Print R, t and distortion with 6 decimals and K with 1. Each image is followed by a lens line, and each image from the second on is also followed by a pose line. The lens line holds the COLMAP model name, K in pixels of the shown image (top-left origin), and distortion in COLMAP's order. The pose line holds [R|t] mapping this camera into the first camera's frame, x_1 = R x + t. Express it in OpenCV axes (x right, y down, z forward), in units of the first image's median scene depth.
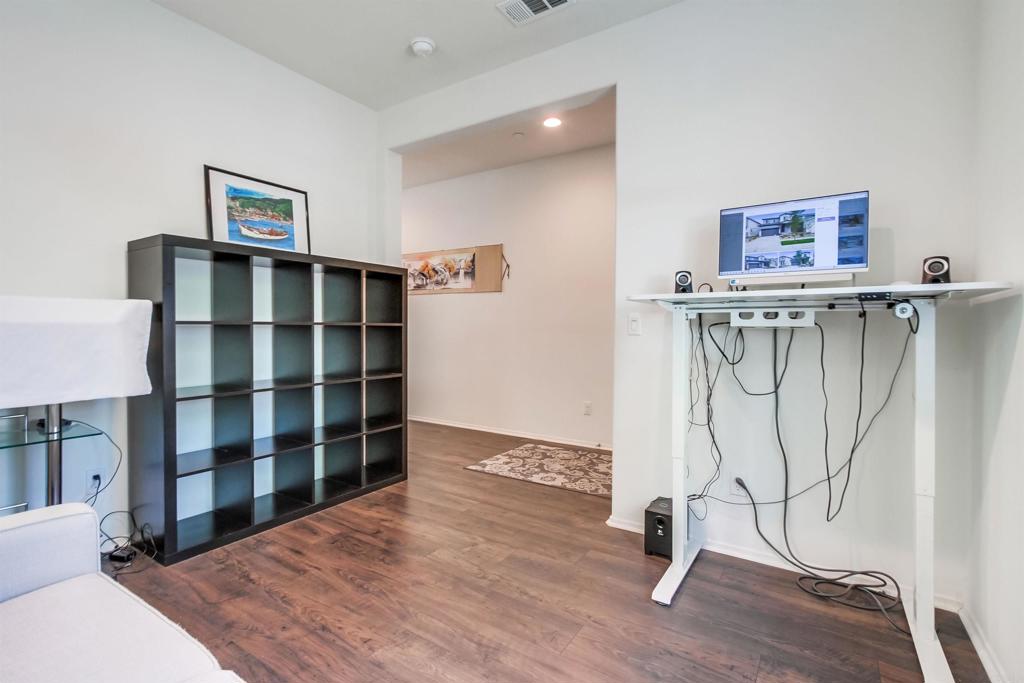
lens RADIAL K [[478.3, 0, 514.8], [0, 478.3, 331.8], [0, 0, 1]] dist [0.003899, 0.000394]
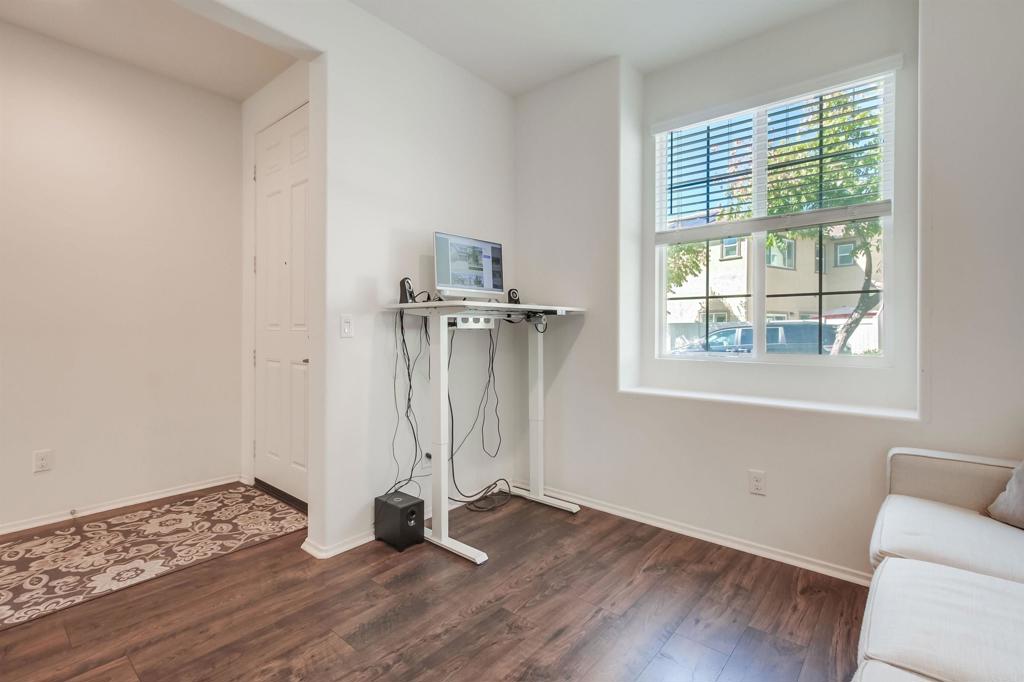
lens RADIAL K [[478.4, 0, 490.9], [0, 478.4, 326.3], [0, 0, 1]] dist [0.003837, 0.000882]
pose [[0.138921, -0.001827, 0.990302, -0.765786], [0.005804, 0.999983, 0.001030, -0.017559], [-0.990286, 0.005605, 0.138929, 0.719054]]
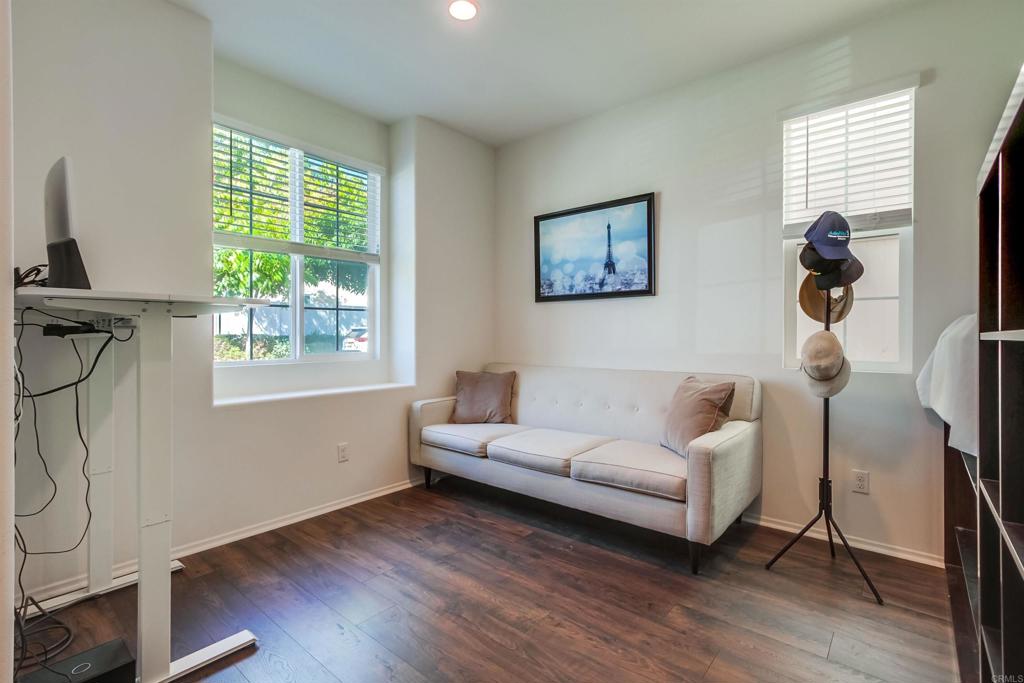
lens RADIAL K [[478.3, 0, 514.8], [0, 478.3, 331.8], [0, 0, 1]] dist [0.003899, 0.000394]
pose [[-0.993300, -0.001968, 0.115551, -0.263543], [-0.000886, 0.999955, 0.009406, -0.030315], [-0.115564, 0.009241, -0.993257, 1.647278]]
